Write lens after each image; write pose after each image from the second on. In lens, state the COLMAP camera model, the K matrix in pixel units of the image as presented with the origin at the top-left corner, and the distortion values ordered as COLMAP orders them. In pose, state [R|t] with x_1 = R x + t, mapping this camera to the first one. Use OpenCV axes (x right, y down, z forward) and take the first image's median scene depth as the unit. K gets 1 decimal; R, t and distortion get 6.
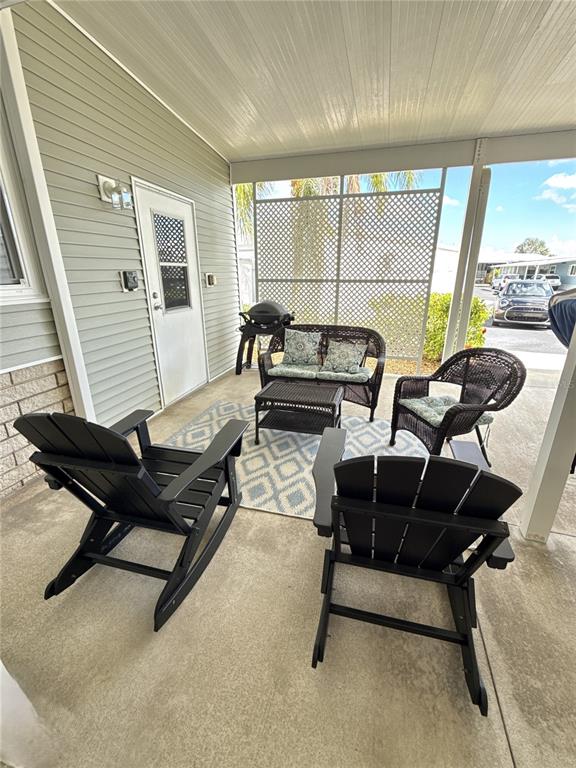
lens RADIAL K [[333.3, 0, 287.4], [0, 333.3, 382.5], [0, 0, 1]] dist [0.000119, 0.000063]
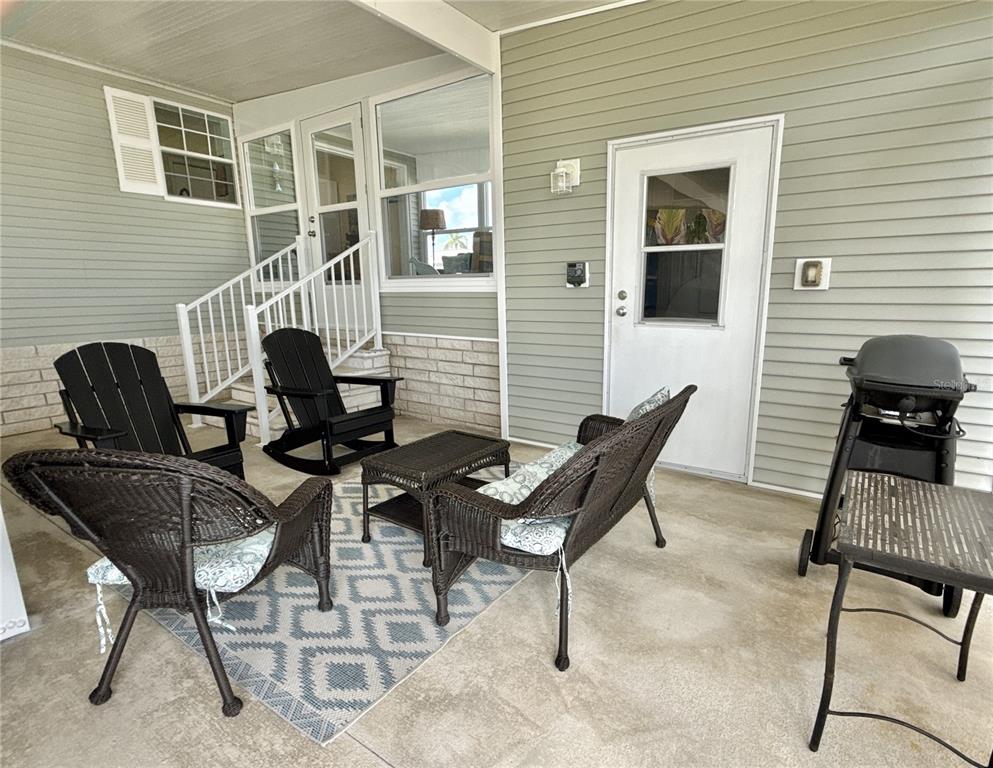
lens RADIAL K [[539.4, 0, 494.8], [0, 539.4, 393.9], [0, 0, 1]] dist [-0.000474, -0.000218]
pose [[-0.347671, 0.194125, -0.917301, 0.763718], [-0.285983, 0.909758, 0.300921, -0.337748], [0.892938, 0.366954, -0.260780, 1.136541]]
